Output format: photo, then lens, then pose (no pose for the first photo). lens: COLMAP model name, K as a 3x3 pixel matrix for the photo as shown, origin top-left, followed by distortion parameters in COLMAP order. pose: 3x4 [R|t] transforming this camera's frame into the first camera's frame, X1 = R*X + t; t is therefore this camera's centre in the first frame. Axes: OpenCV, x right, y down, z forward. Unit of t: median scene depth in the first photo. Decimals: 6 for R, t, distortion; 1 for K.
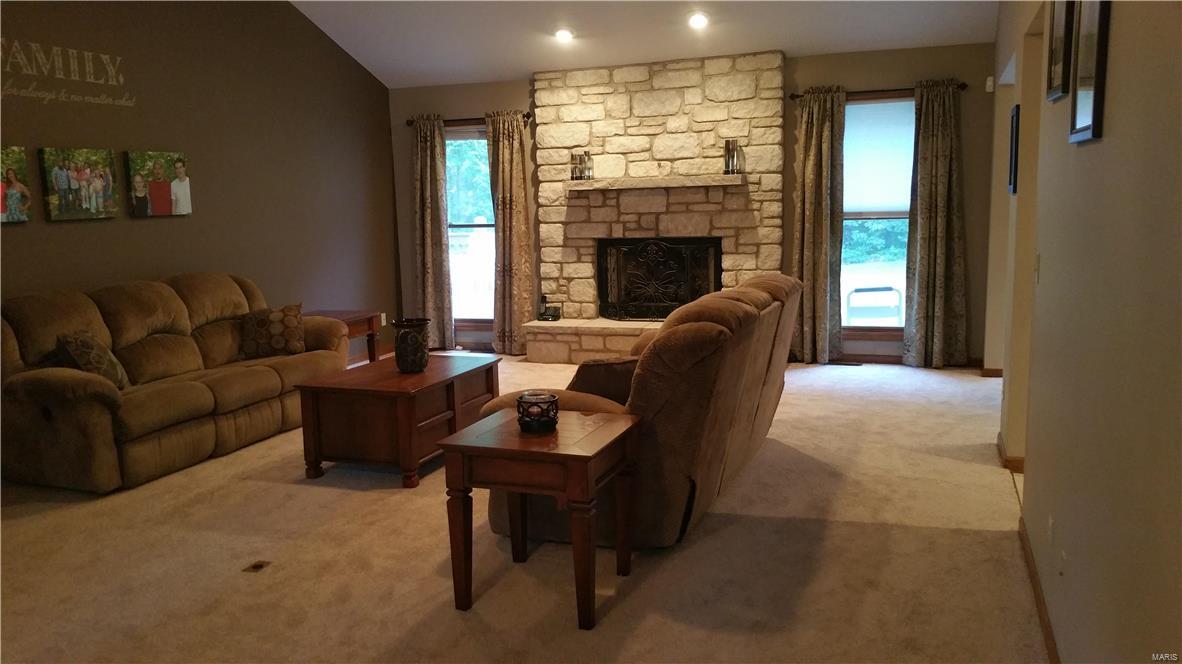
lens RADIAL K [[961.3, 0, 582.6], [0, 961.3, 326.9], [0, 0, 1]] dist [0.019061, -0.023062]
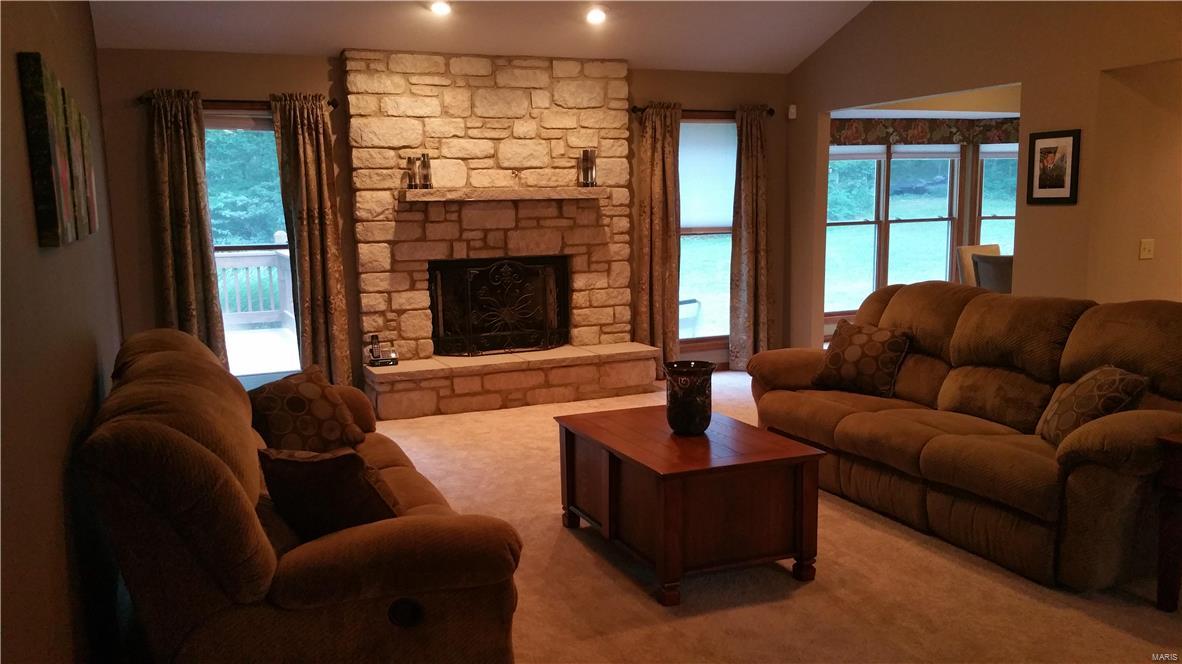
lens RADIAL K [[961.3, 0, 588.6], [0, 961.3, 340.5], [0, 0, 1]] dist [0.019061, -0.023062]
pose [[0.710135, -0.084221, 0.699010, -0.491571], [0.088037, 0.995649, 0.030524, -0.038018], [-0.698540, 0.039862, 0.714460, 0.330072]]
